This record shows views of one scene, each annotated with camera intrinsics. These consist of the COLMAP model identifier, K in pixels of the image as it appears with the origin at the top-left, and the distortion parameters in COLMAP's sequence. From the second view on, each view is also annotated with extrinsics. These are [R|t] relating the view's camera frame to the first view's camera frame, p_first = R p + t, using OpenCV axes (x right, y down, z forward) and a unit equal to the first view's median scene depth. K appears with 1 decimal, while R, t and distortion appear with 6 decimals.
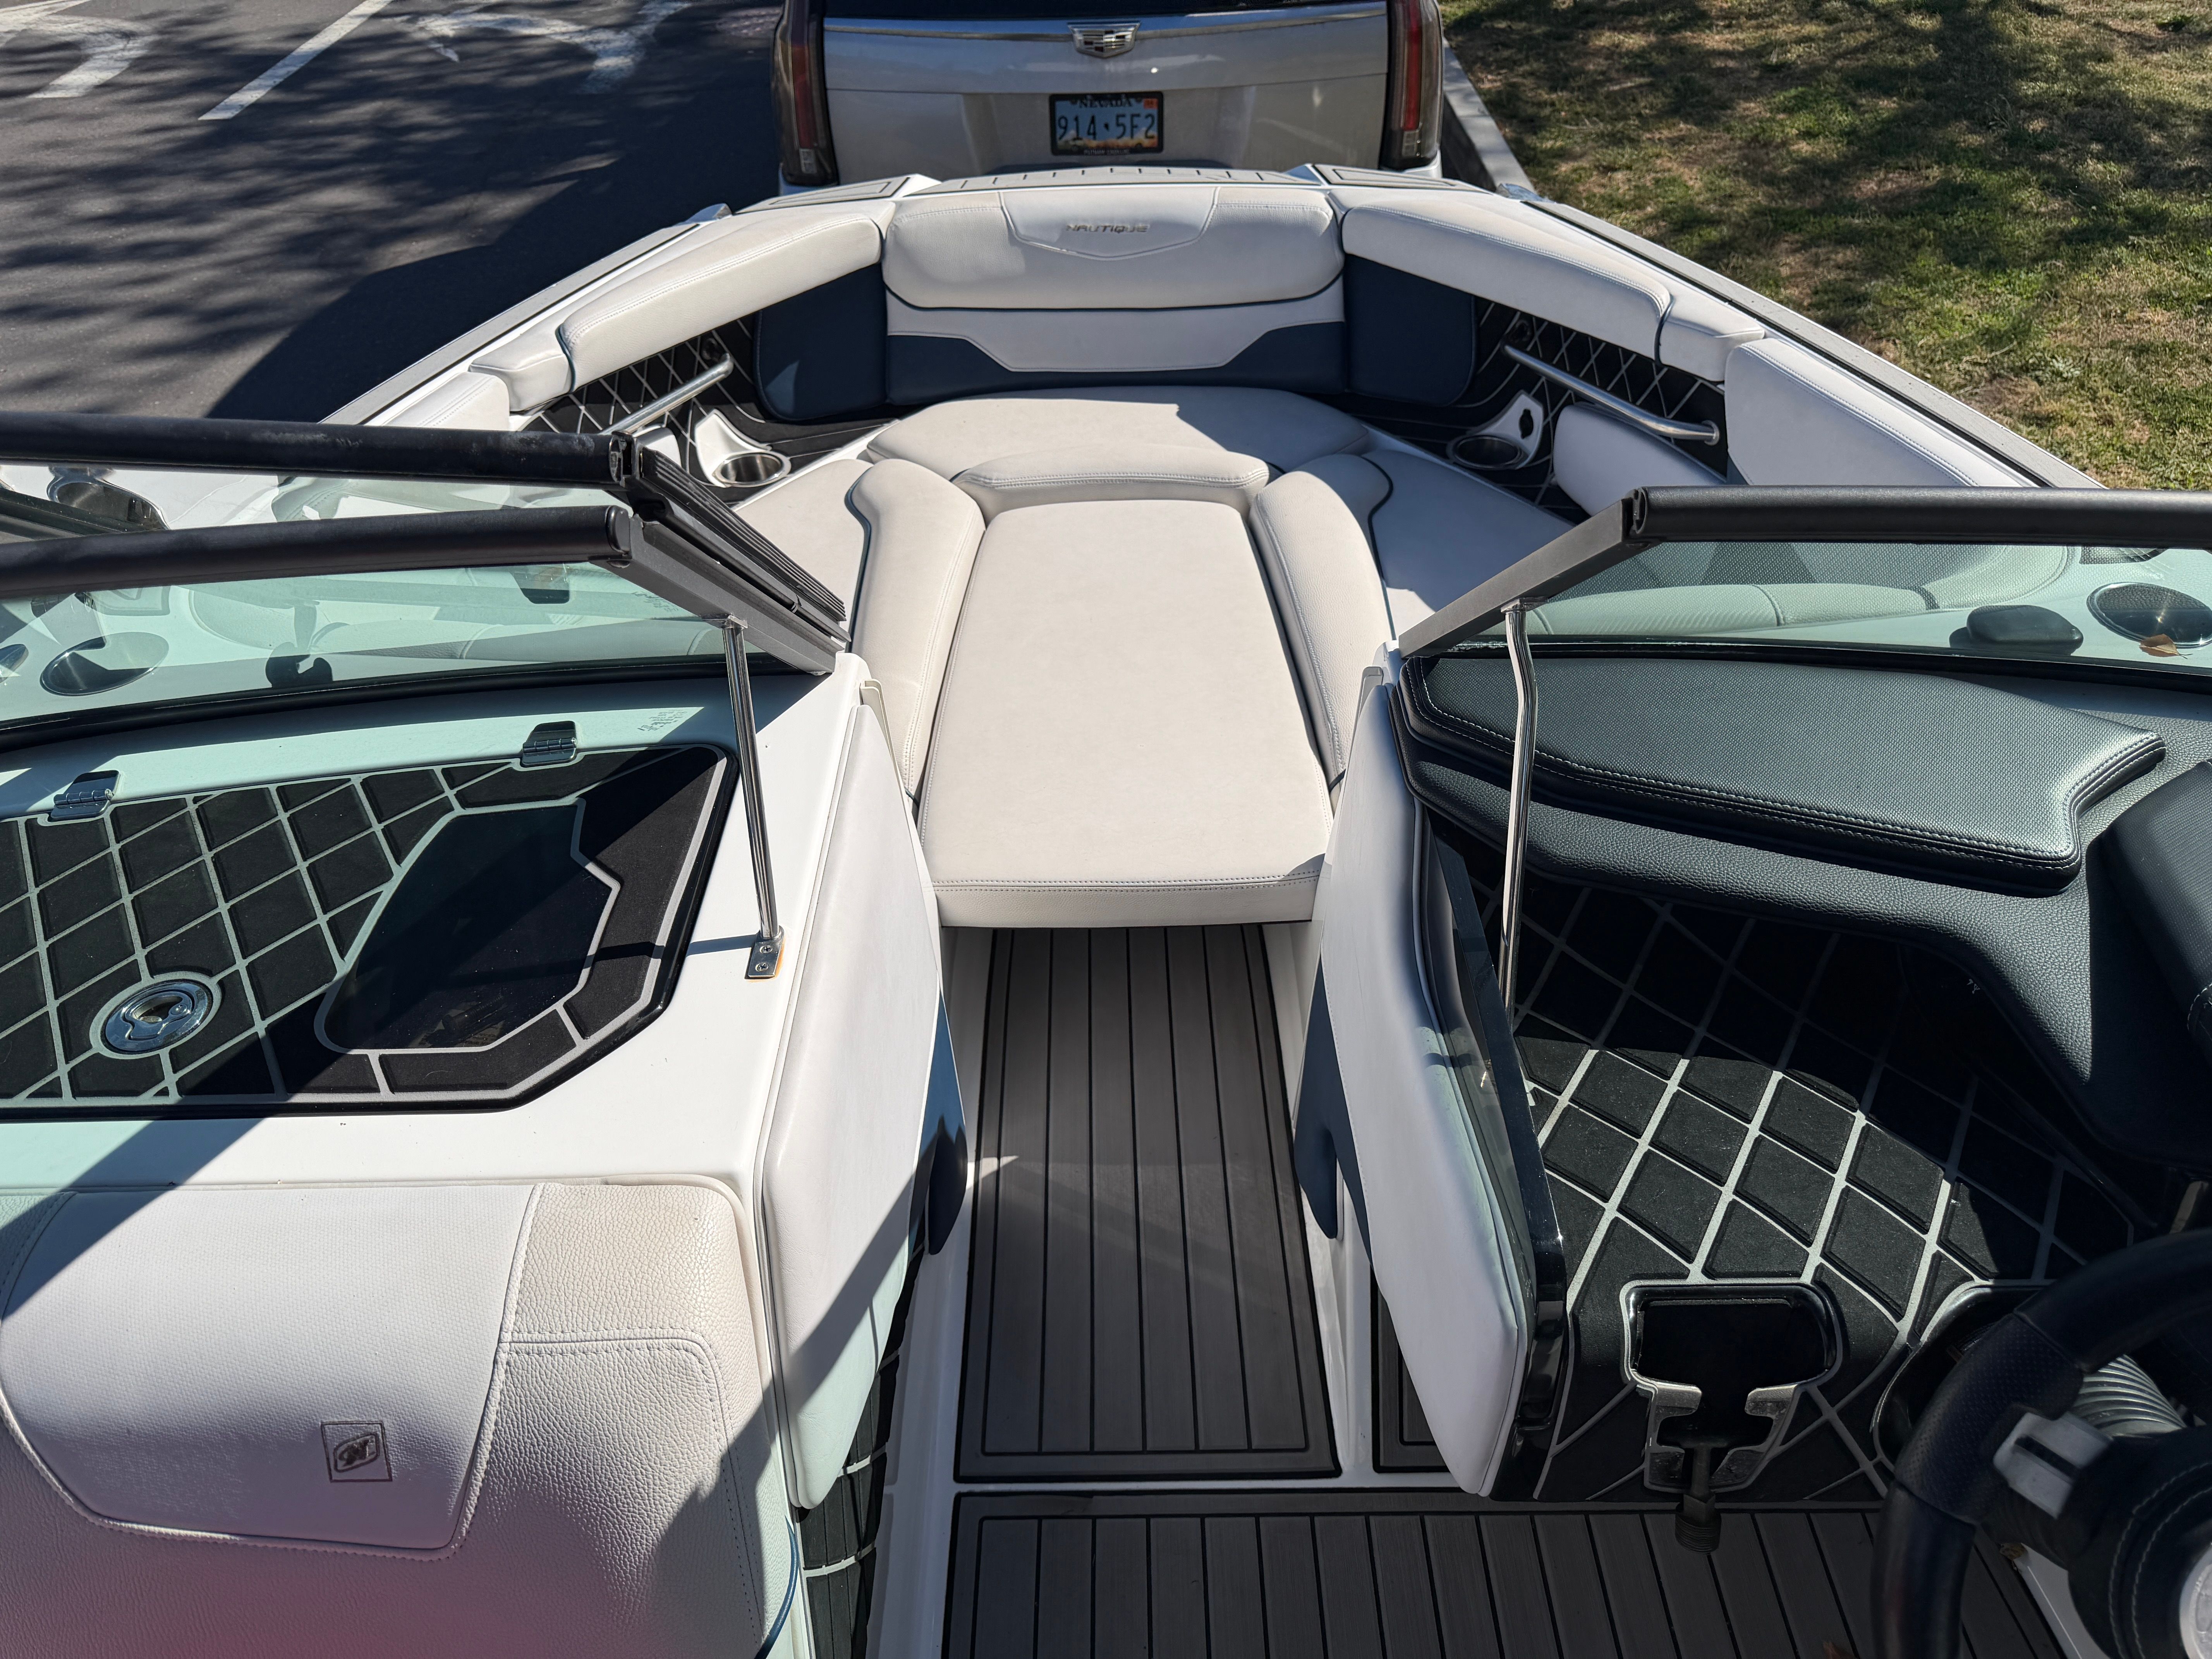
lens RADIAL K [[1590.3, 0, 1094.0], [0, 1590.3, 835.6], [0, 0, 1]] dist [0.038834, -0.103783]
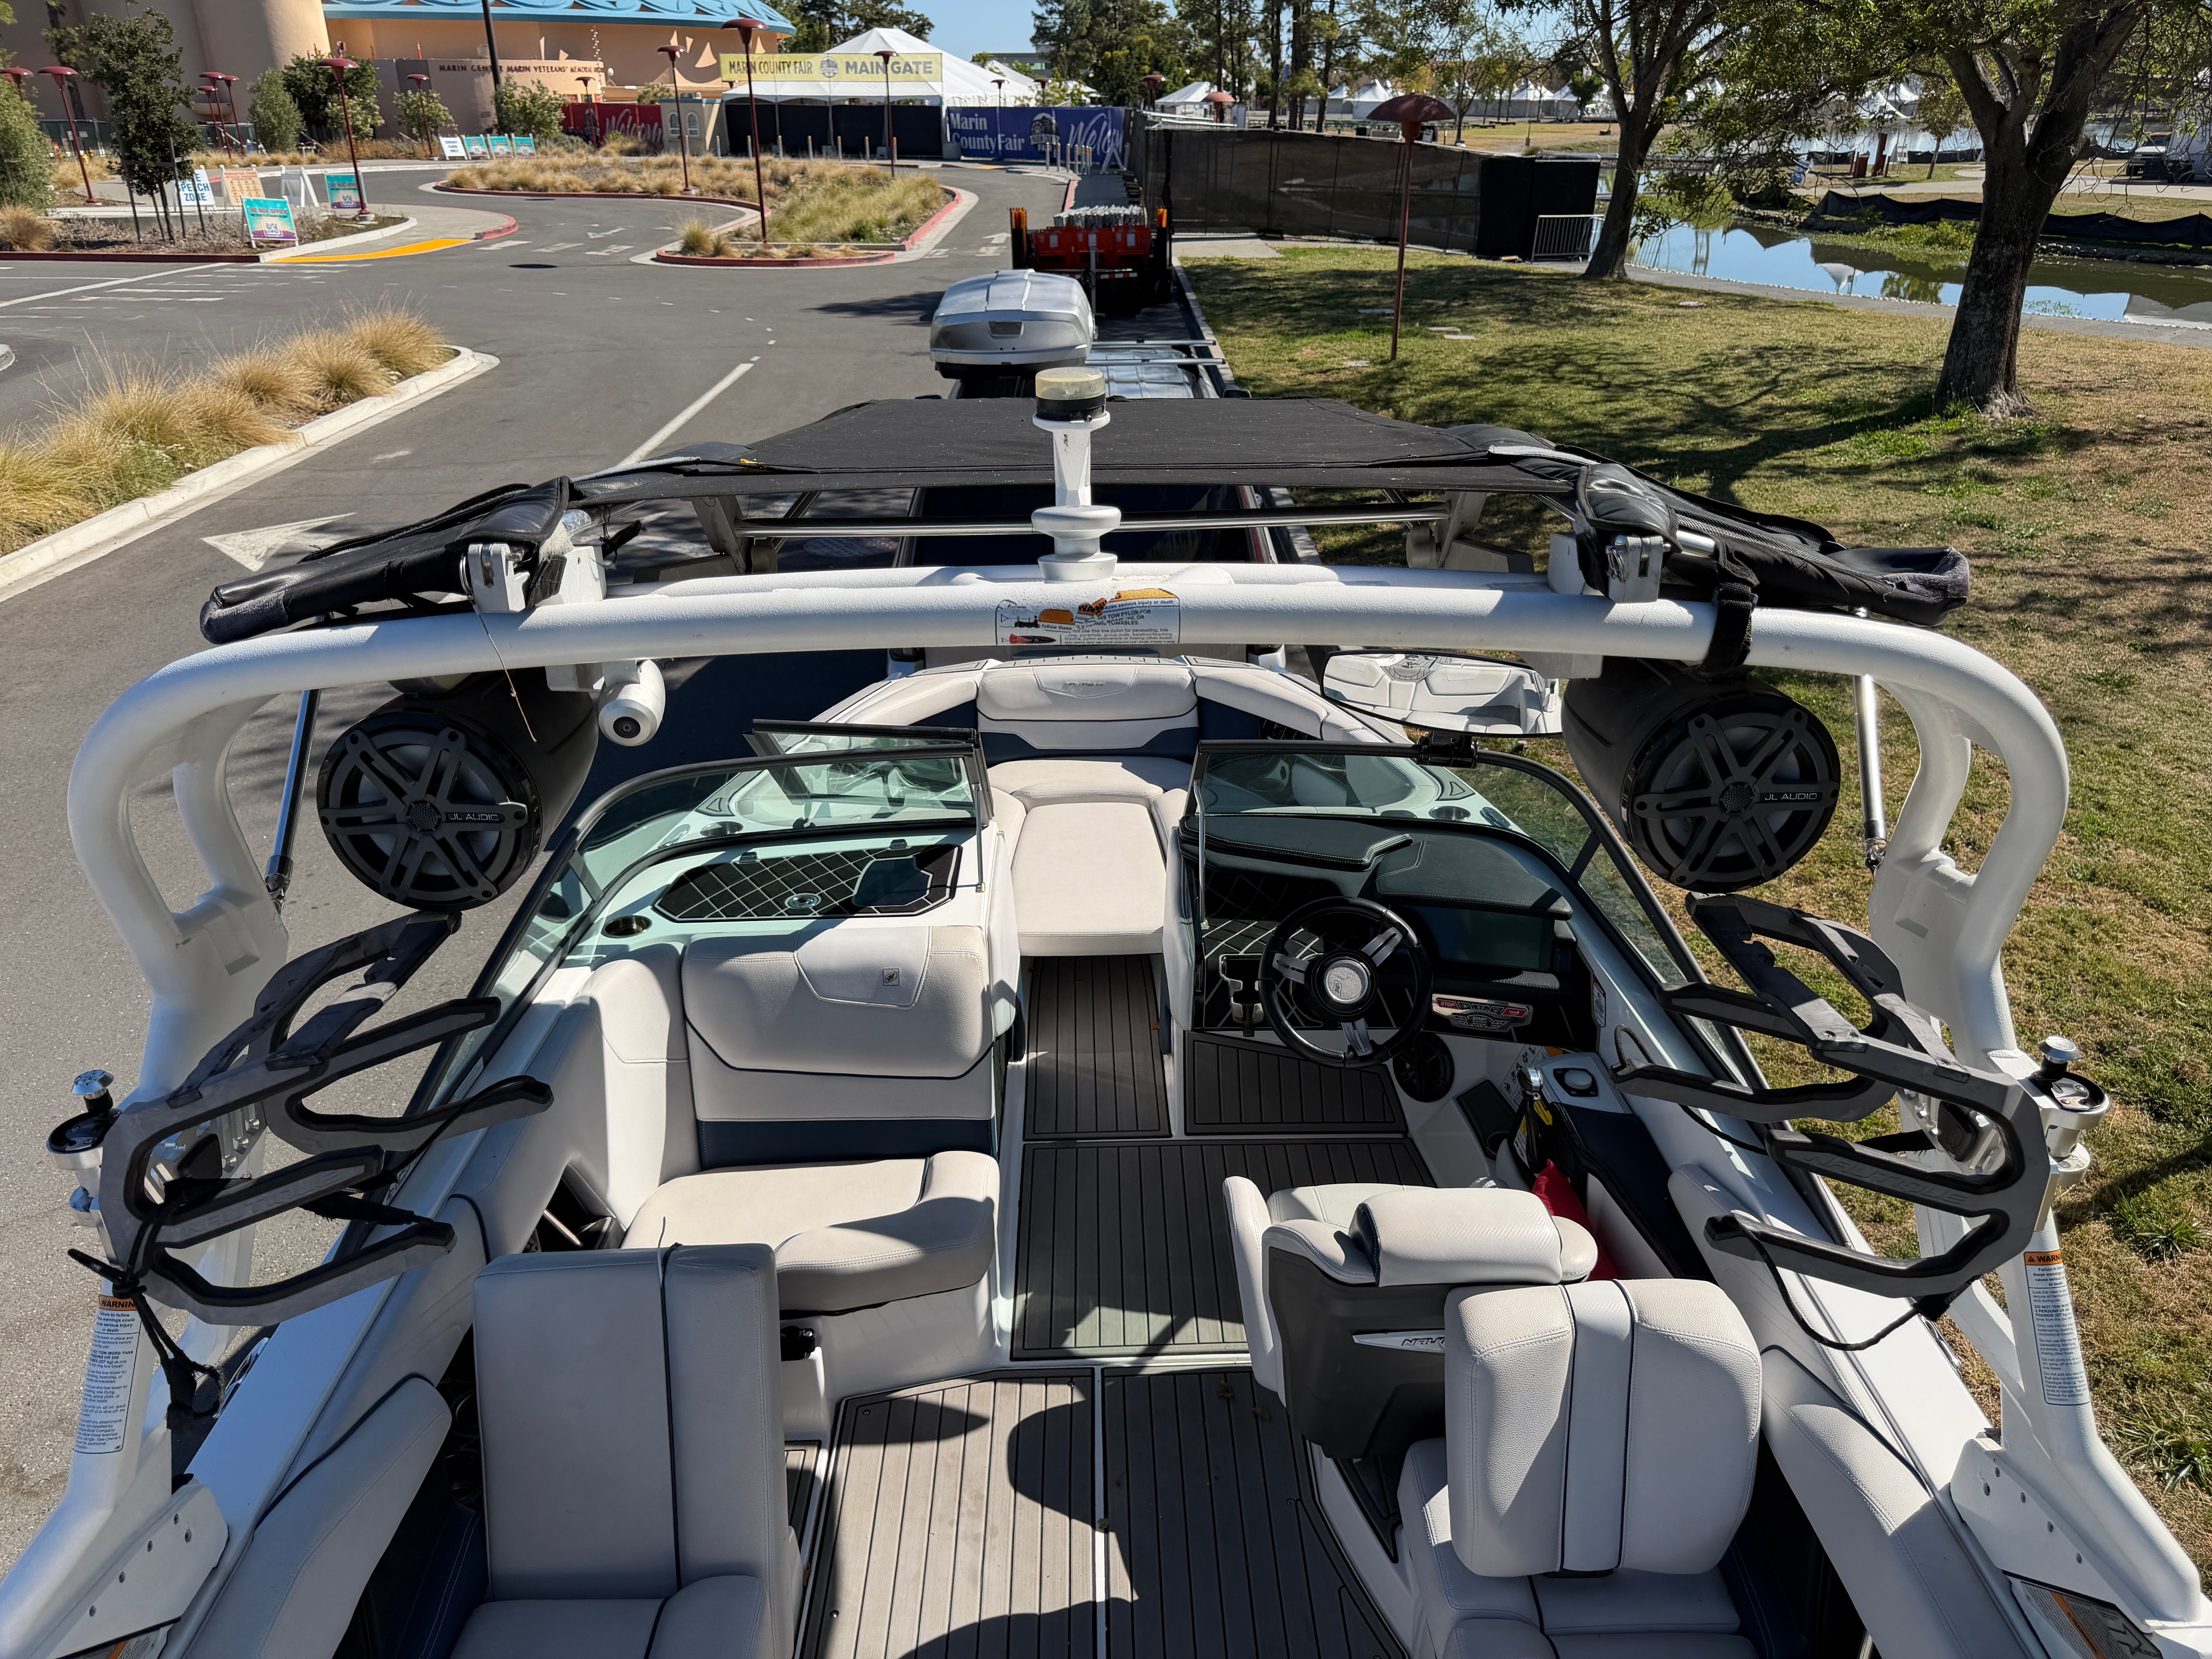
lens RADIAL K [[1611.7, 0, 1108.4], [0, 1611.7, 820.1], [0, 0, 1]] dist [0.046896, -0.028343]
pose [[0.999798, 0.003223, 0.019863, -0.002078], [0.002325, 0.961977, -0.273121, 0.454054], [-0.019988, 0.273112, 0.961774, -1.216023]]
